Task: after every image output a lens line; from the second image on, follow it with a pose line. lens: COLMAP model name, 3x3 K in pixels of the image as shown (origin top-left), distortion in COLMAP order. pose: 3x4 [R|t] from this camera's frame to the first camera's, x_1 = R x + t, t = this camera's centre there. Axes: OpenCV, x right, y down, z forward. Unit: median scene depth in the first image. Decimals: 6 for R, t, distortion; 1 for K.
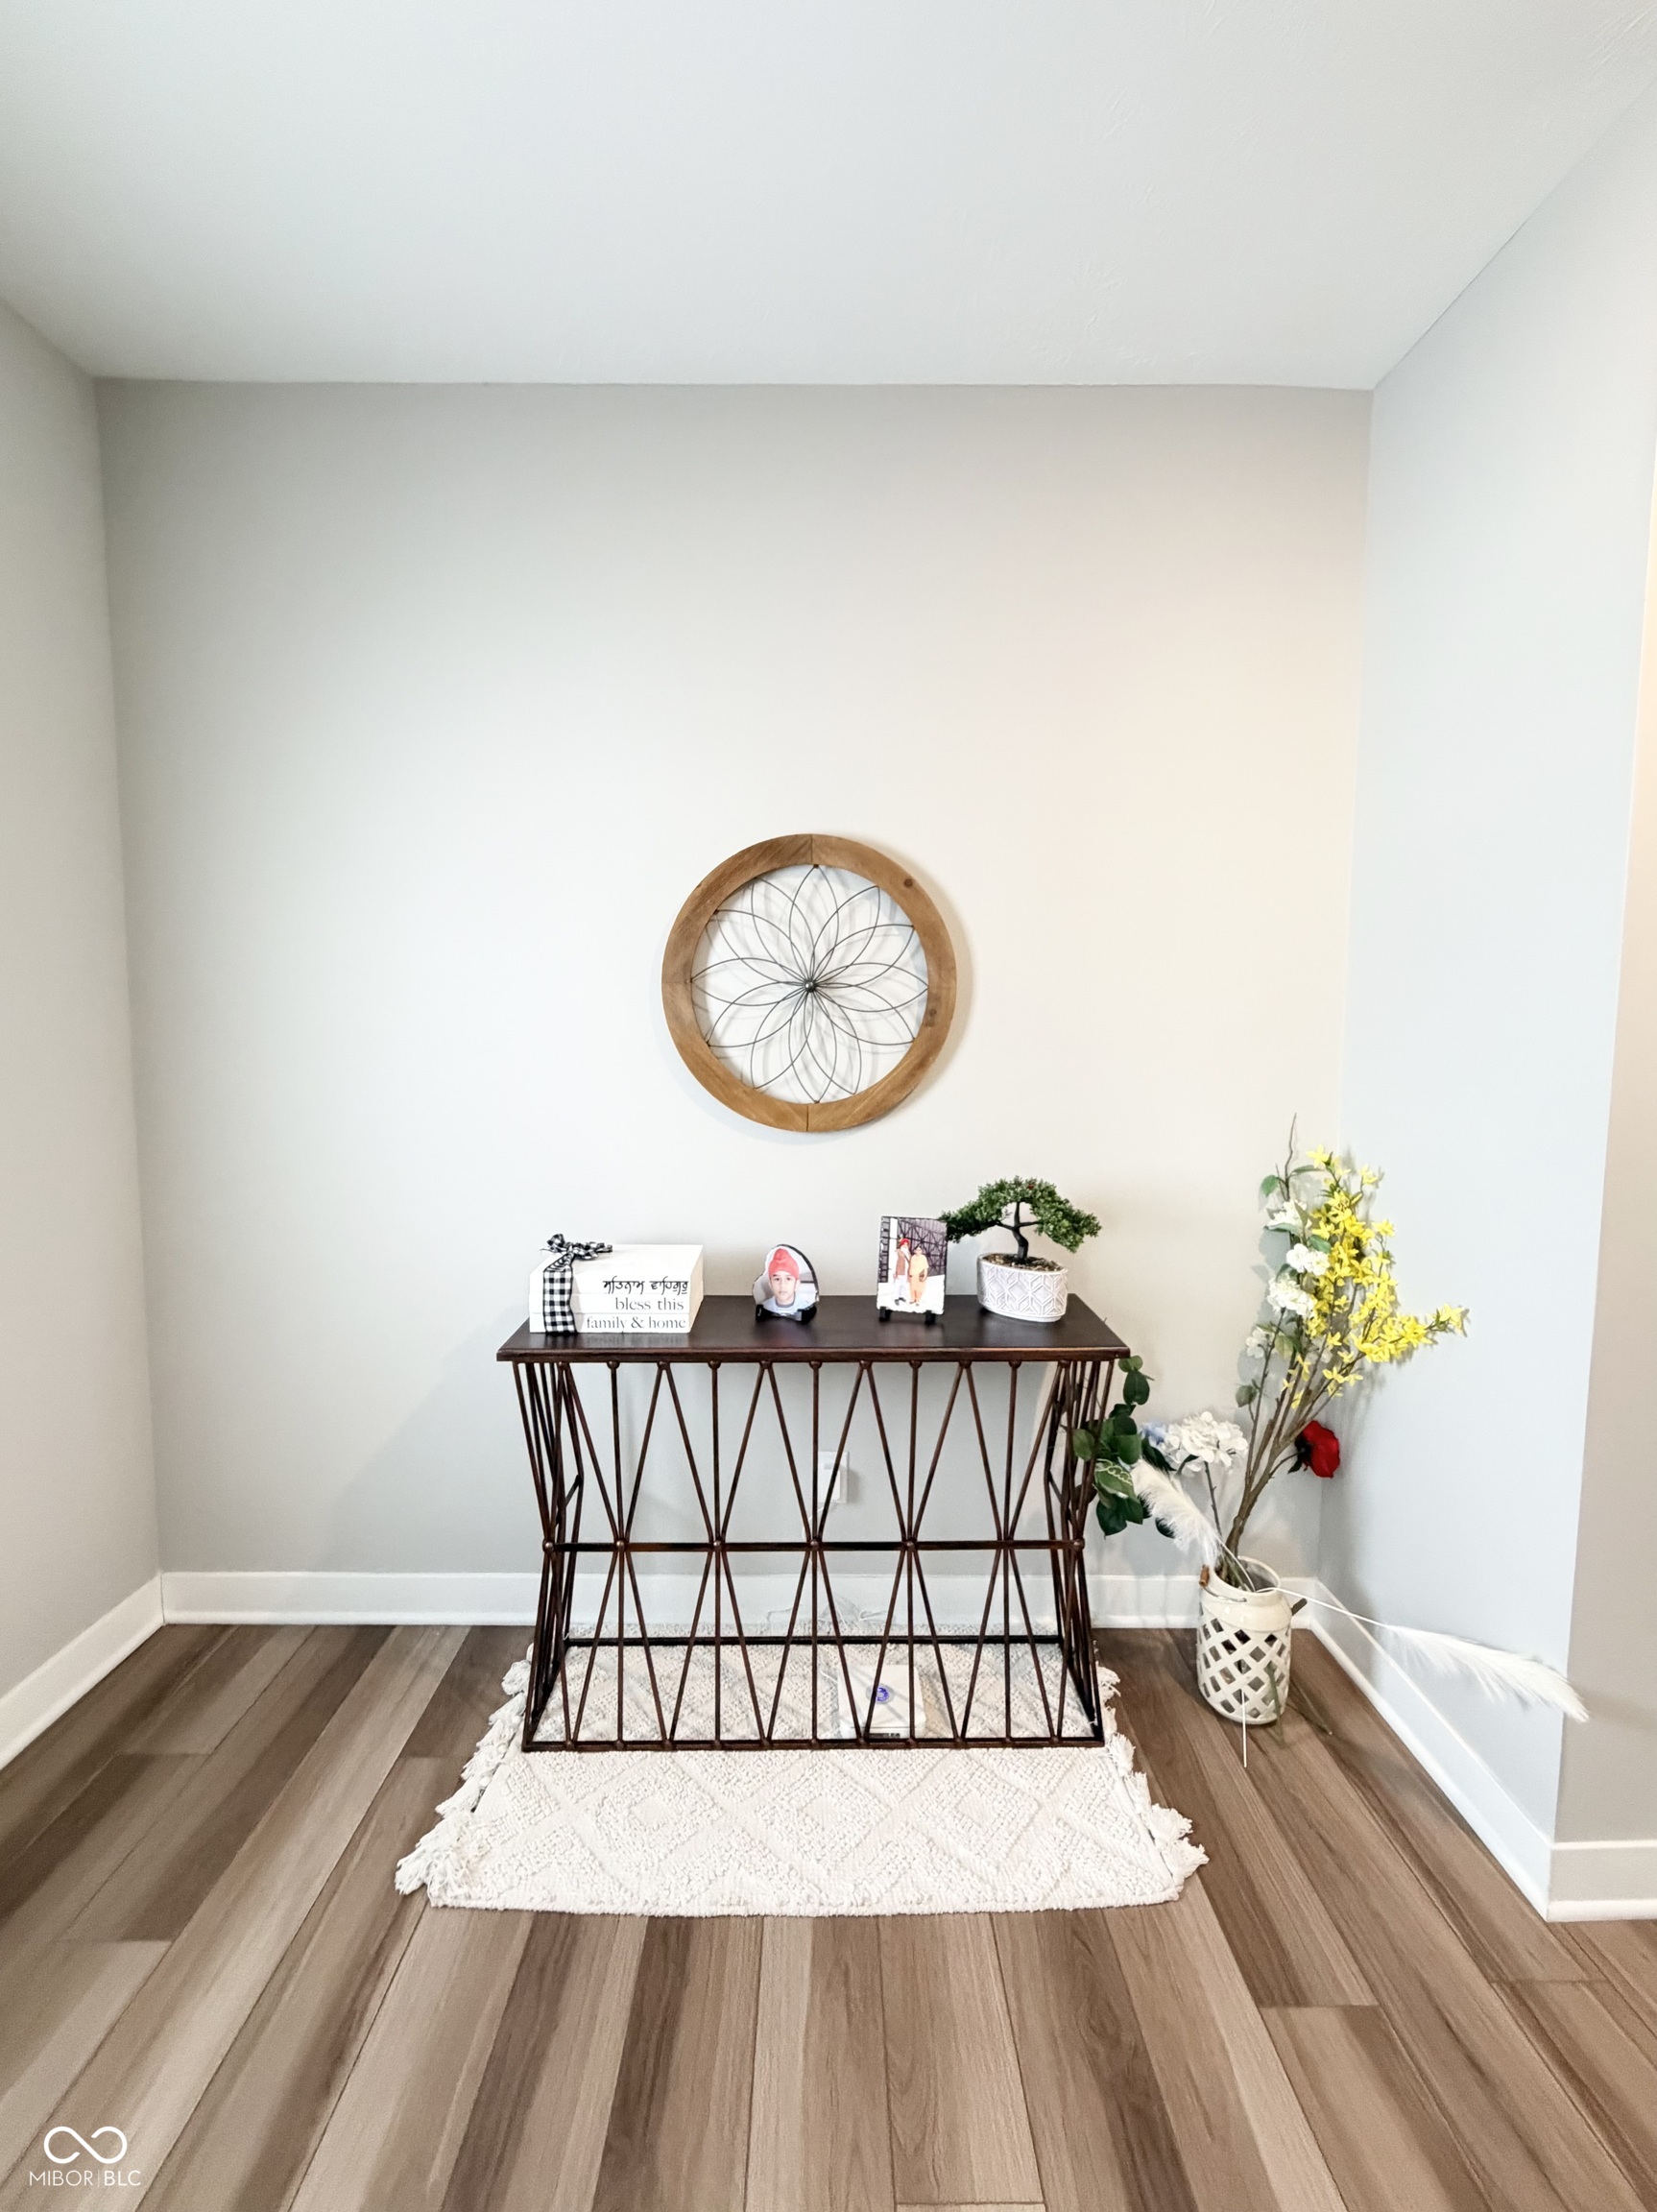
lens RADIAL K [[924.0, 0, 827.5], [0, 924.0, 1102.4], [0, 0, 1]] dist [0.001963, 0.000123]
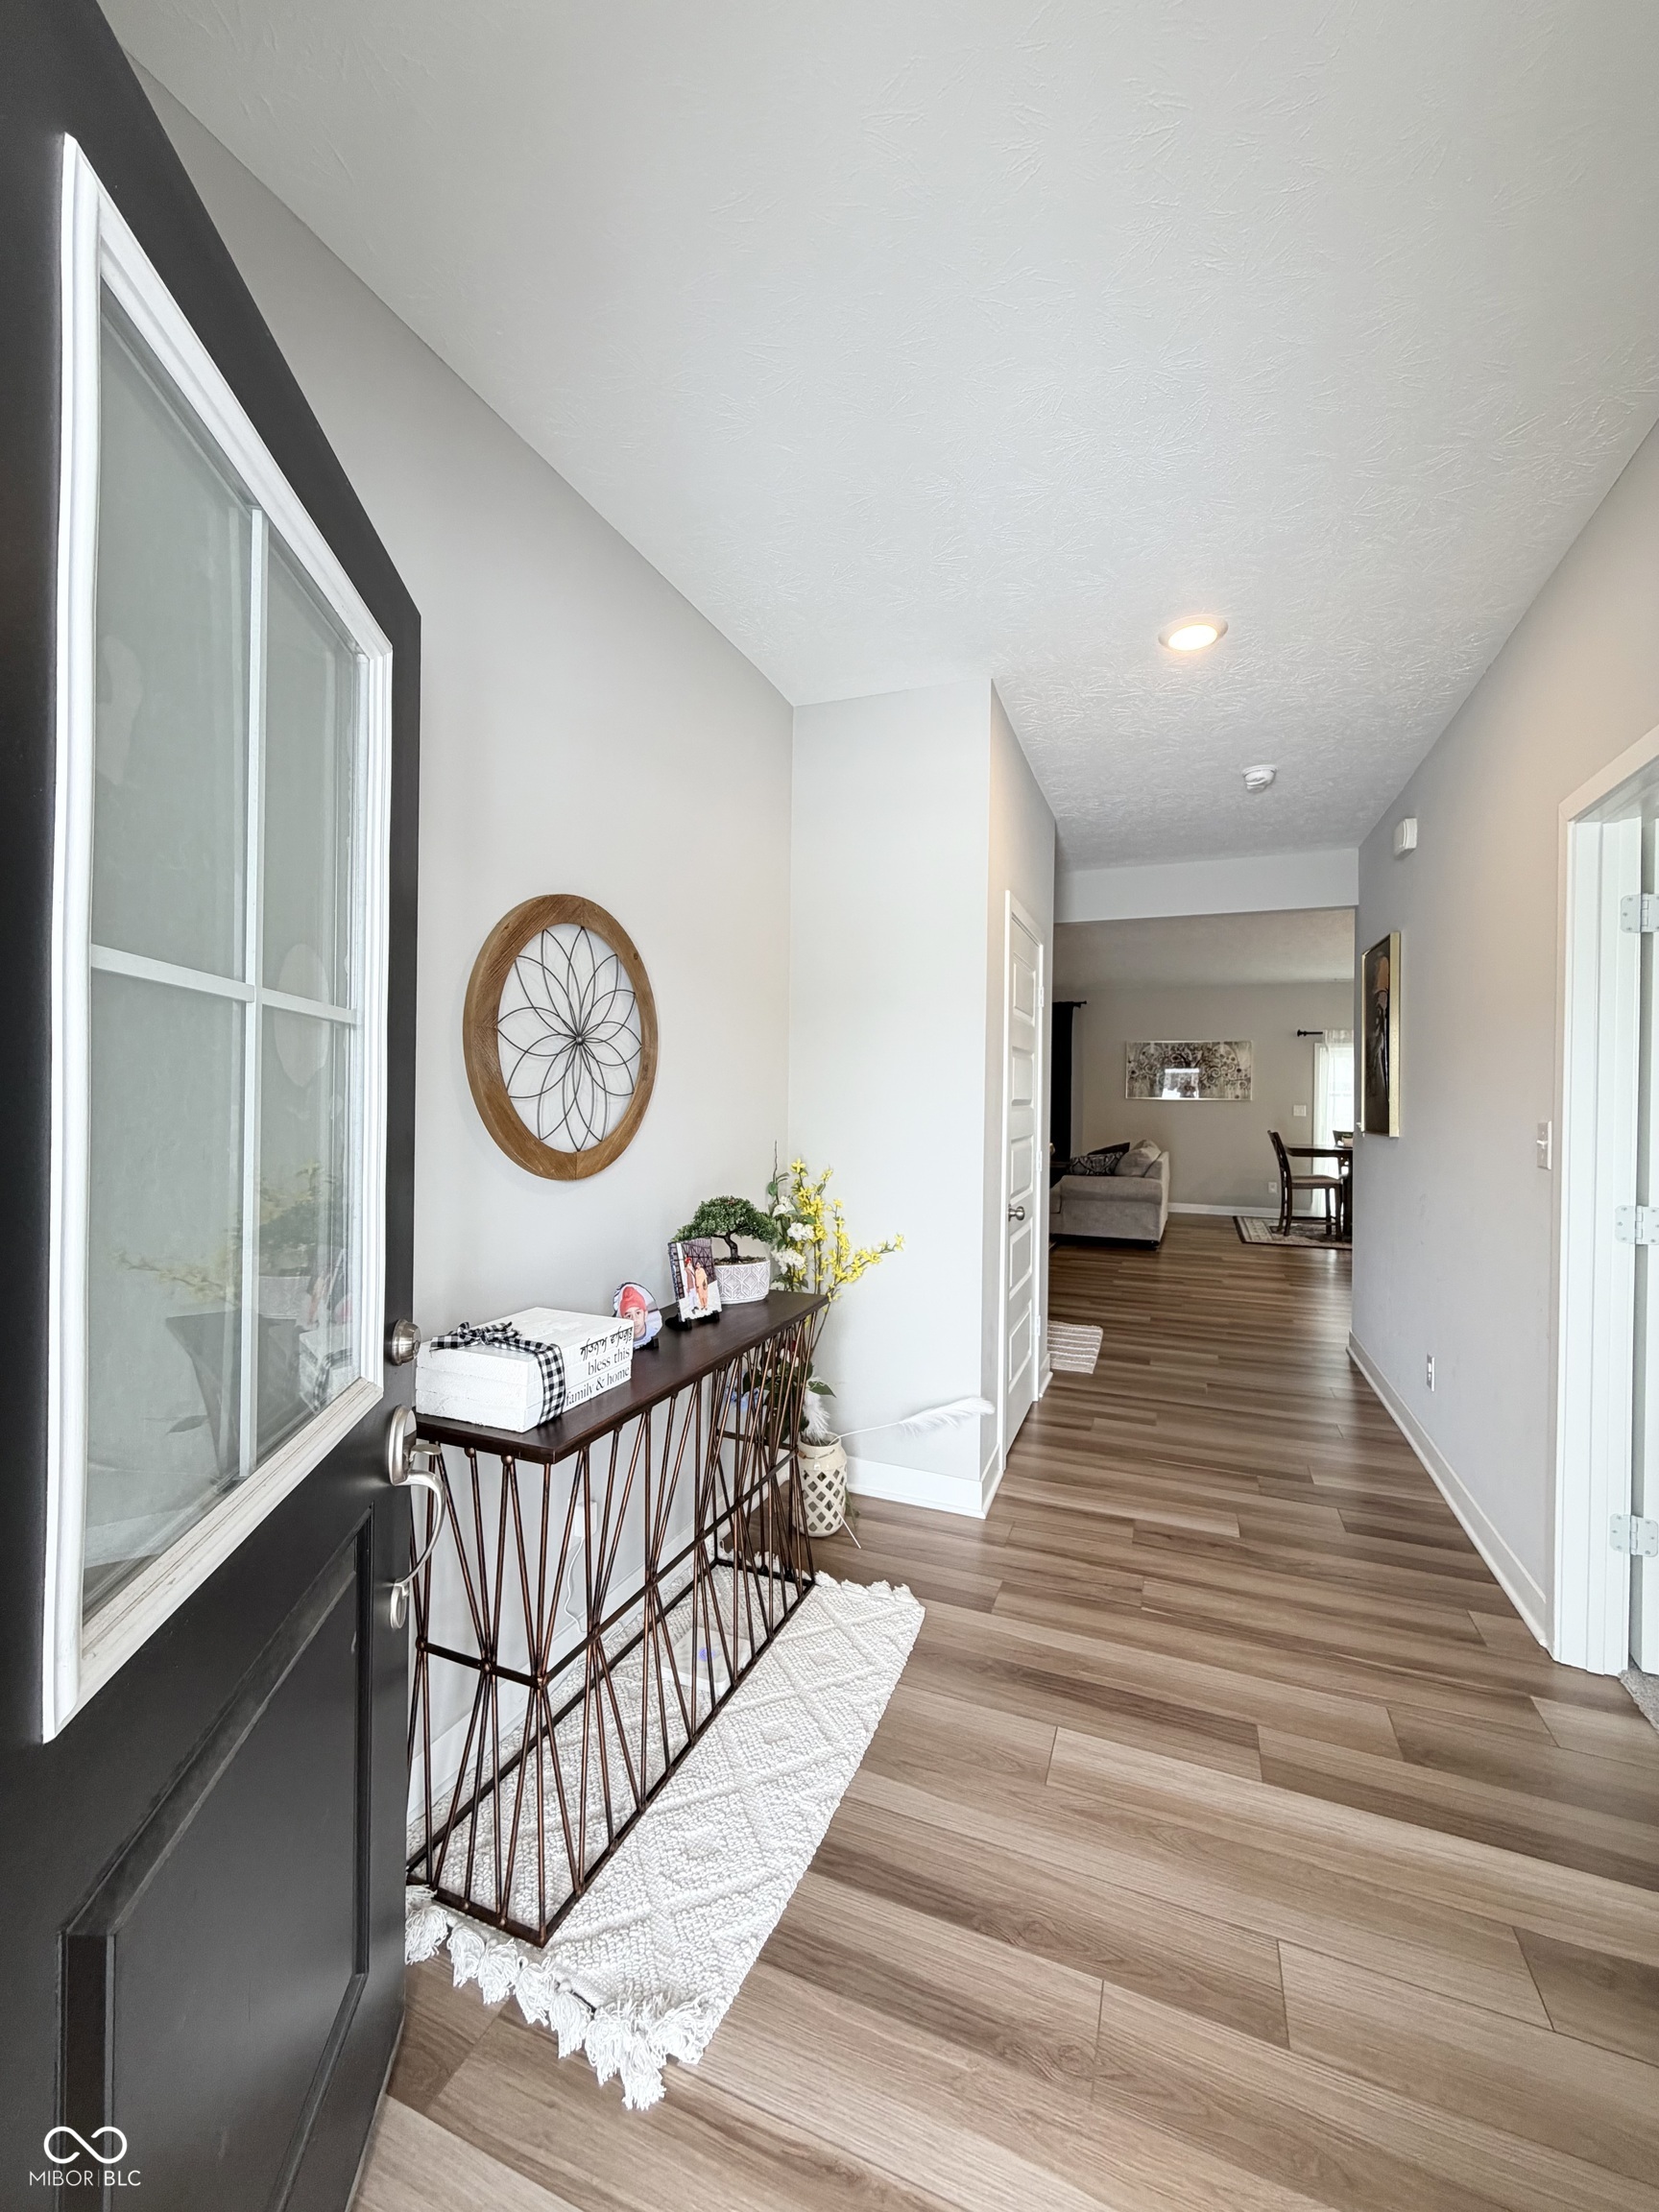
lens RADIAL K [[880.3, 0, 828.2], [0, 880.3, 1093.7], [0, 0, 1]] dist [0.000462, 0.000057]
pose [[0.385255, 0.004508, 0.922799, -0.909370], [0.059437, 0.997791, -0.029688, -0.019309], [-0.920894, 0.066286, 0.384136, 0.390875]]
